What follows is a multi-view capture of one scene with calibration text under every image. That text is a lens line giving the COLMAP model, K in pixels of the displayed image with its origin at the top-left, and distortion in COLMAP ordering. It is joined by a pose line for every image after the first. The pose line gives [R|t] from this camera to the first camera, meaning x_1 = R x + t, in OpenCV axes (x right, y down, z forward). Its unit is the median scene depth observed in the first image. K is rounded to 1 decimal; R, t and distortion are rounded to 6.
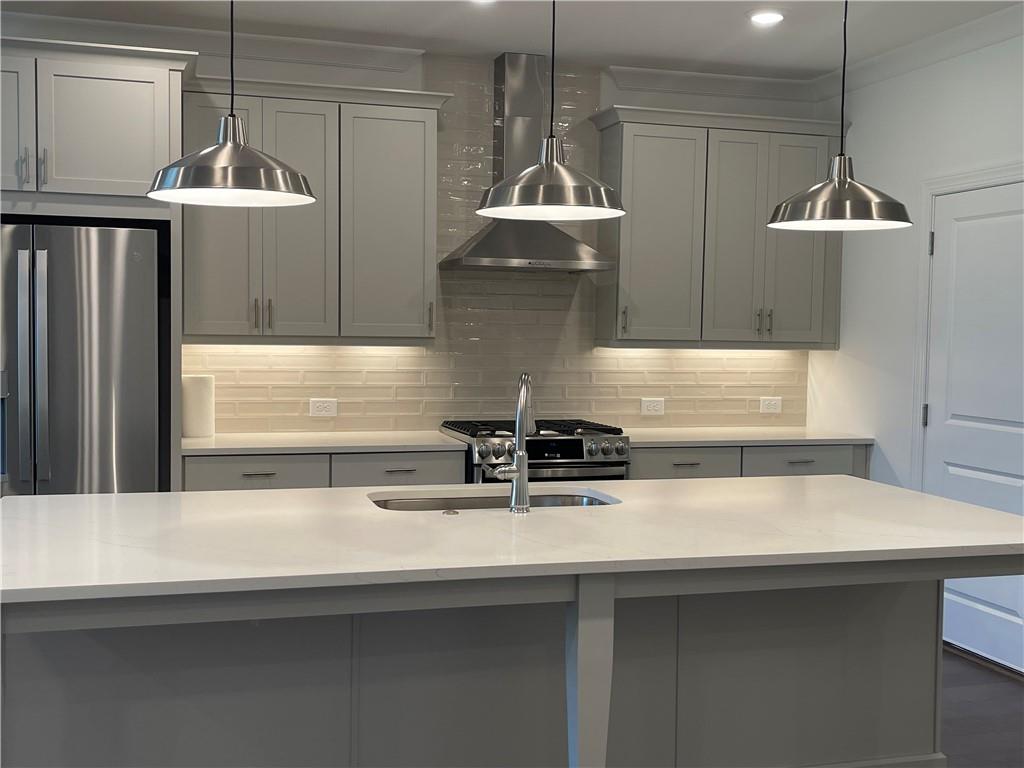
lens RADIAL K [[1156.3, 0, 509.8], [0, 1156.3, 388.6], [0, 0, 1]] dist [0.043542, 0.000000]
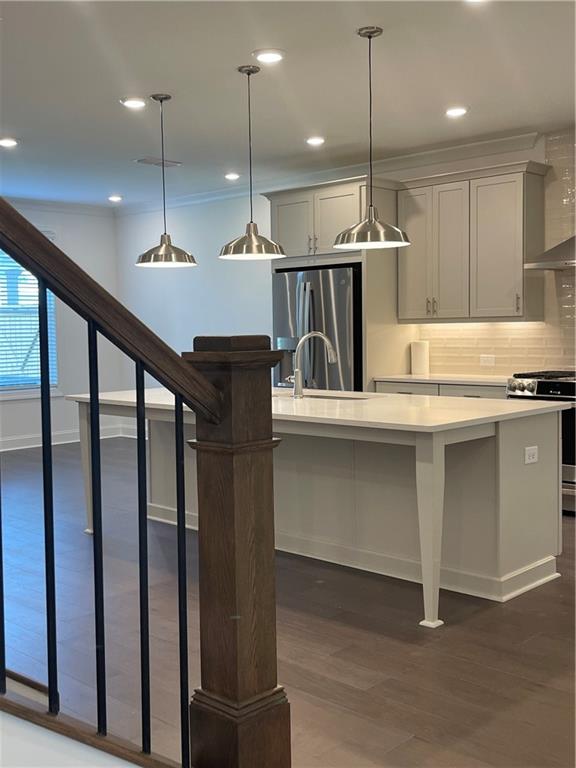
lens RADIAL K [[867.3, 0, 276.5], [0, 867.3, 390.7], [0, 0, 1]] dist [0.043542, 0.000000]
pose [[0.481441, 0.042873, -0.875429, 0.788522], [-0.023084, 0.999077, 0.036234, 0.021515], [0.876175, 0.002764, 0.481986, 0.128762]]
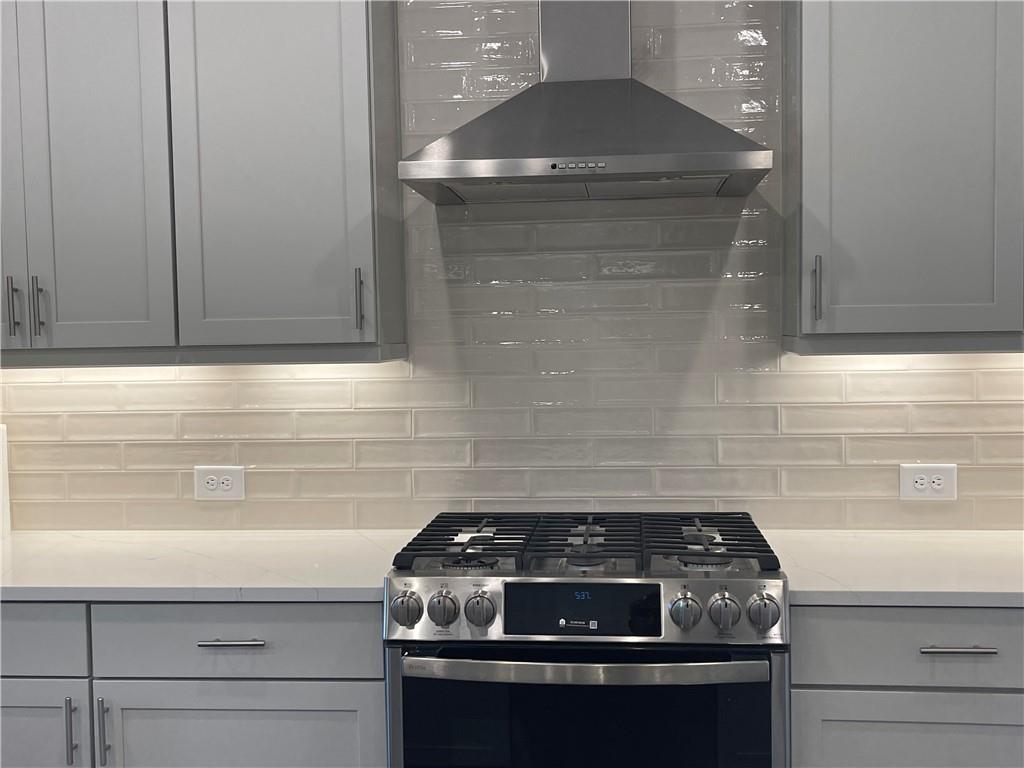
lens RADIAL K [[1156.3, 0, 509.3], [0, 1156.3, 380.2], [0, 0, 1]] dist [0.043542, 0.000000]
pose [[0.922408, -0.014976, -0.385927, 0.161014], [0.011270, 0.999866, -0.011863, -0.022140], [0.386053, 0.006593, 0.922453, 0.565688]]
